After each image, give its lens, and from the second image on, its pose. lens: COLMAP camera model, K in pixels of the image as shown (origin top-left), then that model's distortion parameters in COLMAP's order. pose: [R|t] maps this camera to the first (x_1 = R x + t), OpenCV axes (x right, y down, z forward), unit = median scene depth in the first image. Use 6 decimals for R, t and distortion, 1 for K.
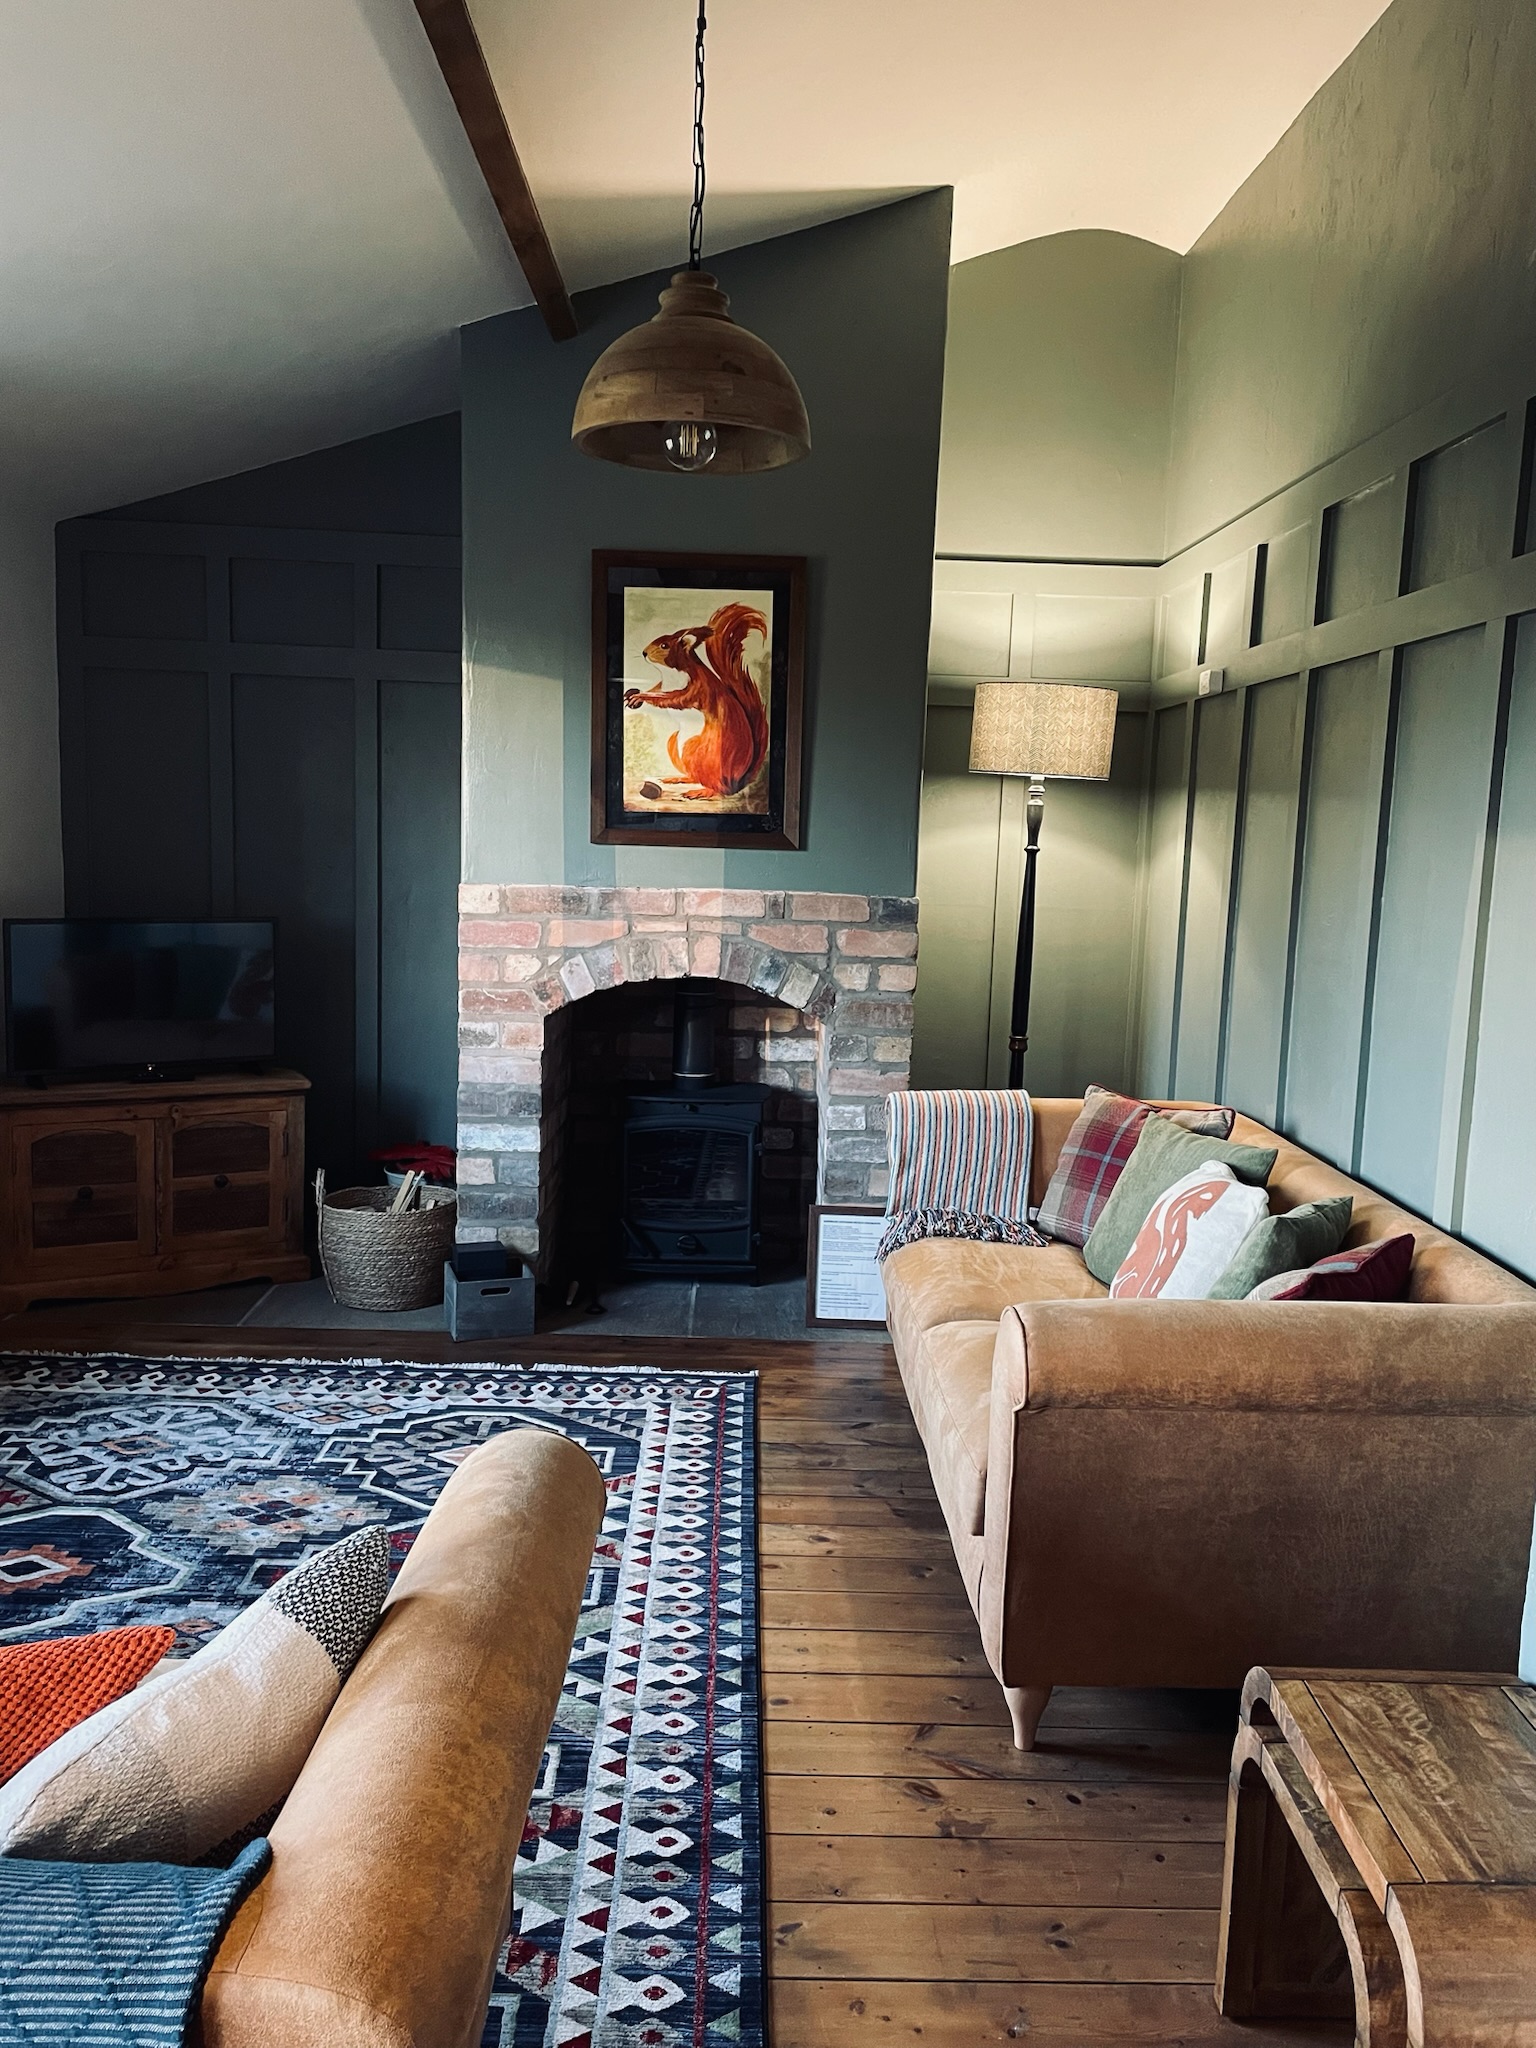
lens RADIAL K [[1543.0, 0, 768.2], [0, 1543.0, 1012.5], [0, 0, 1]] dist [0.104873, -0.134452]
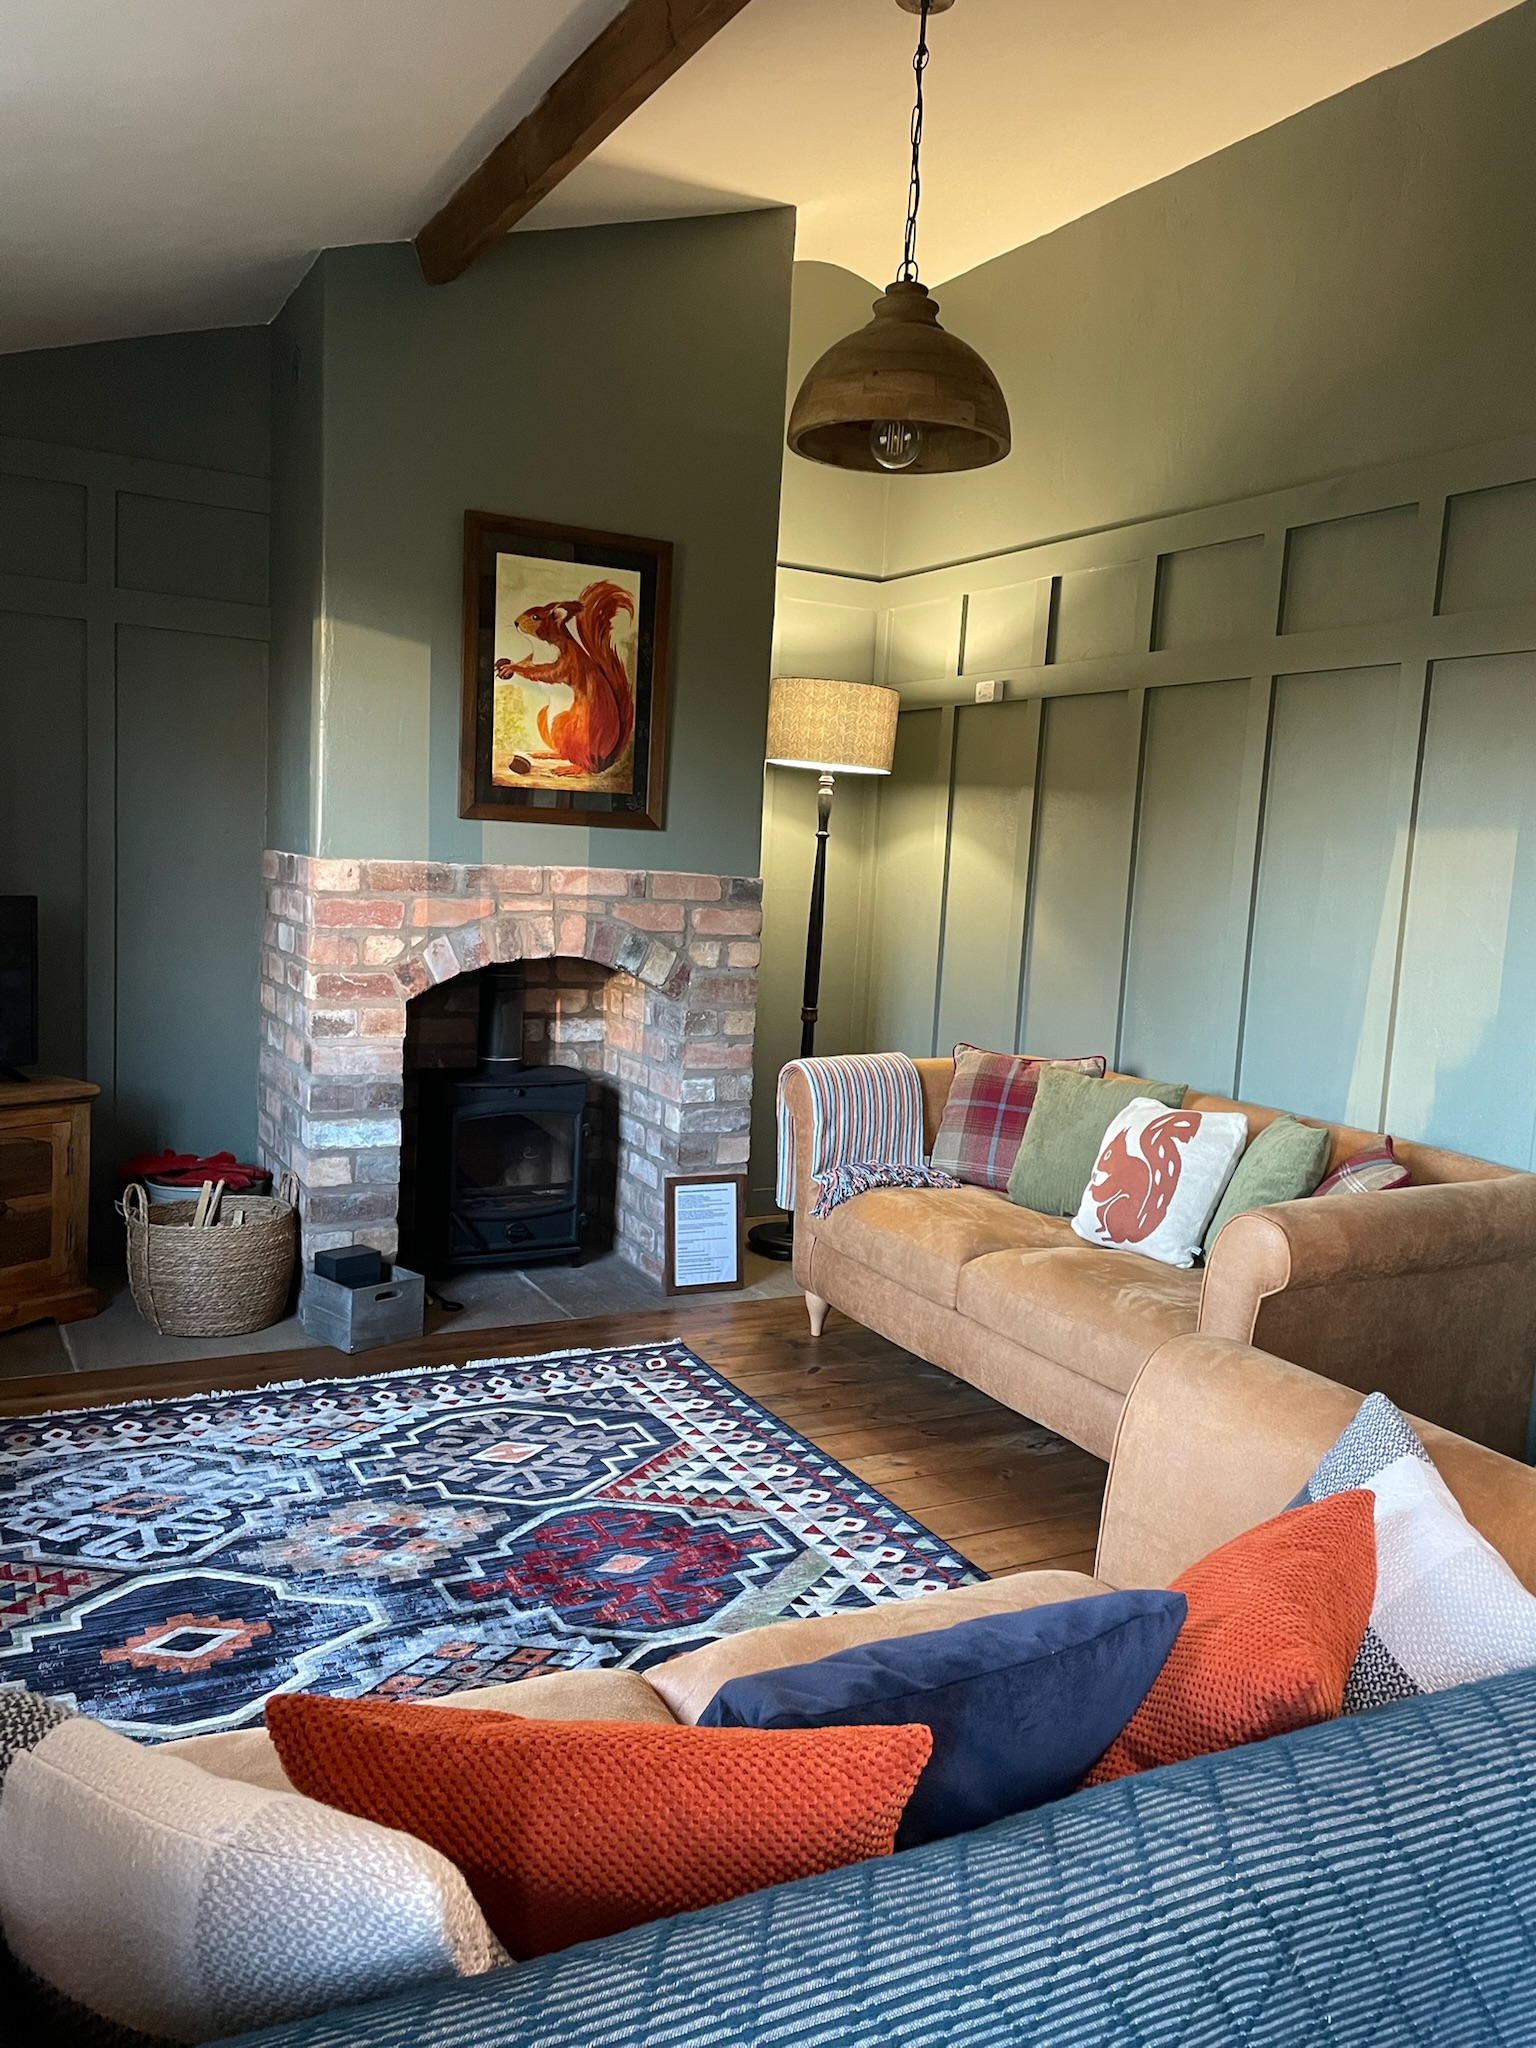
lens RADIAL K [[1545.4, 0, 774.1], [0, 1545.4, 1031.7], [0, 0, 1]] dist [0.096599, -0.127858]
pose [[0.883053, -0.039359, 0.467619, -0.402152], [0.031660, 0.999203, 0.024314, 0.005343], [-0.468203, -0.006665, 0.883596, 0.061970]]
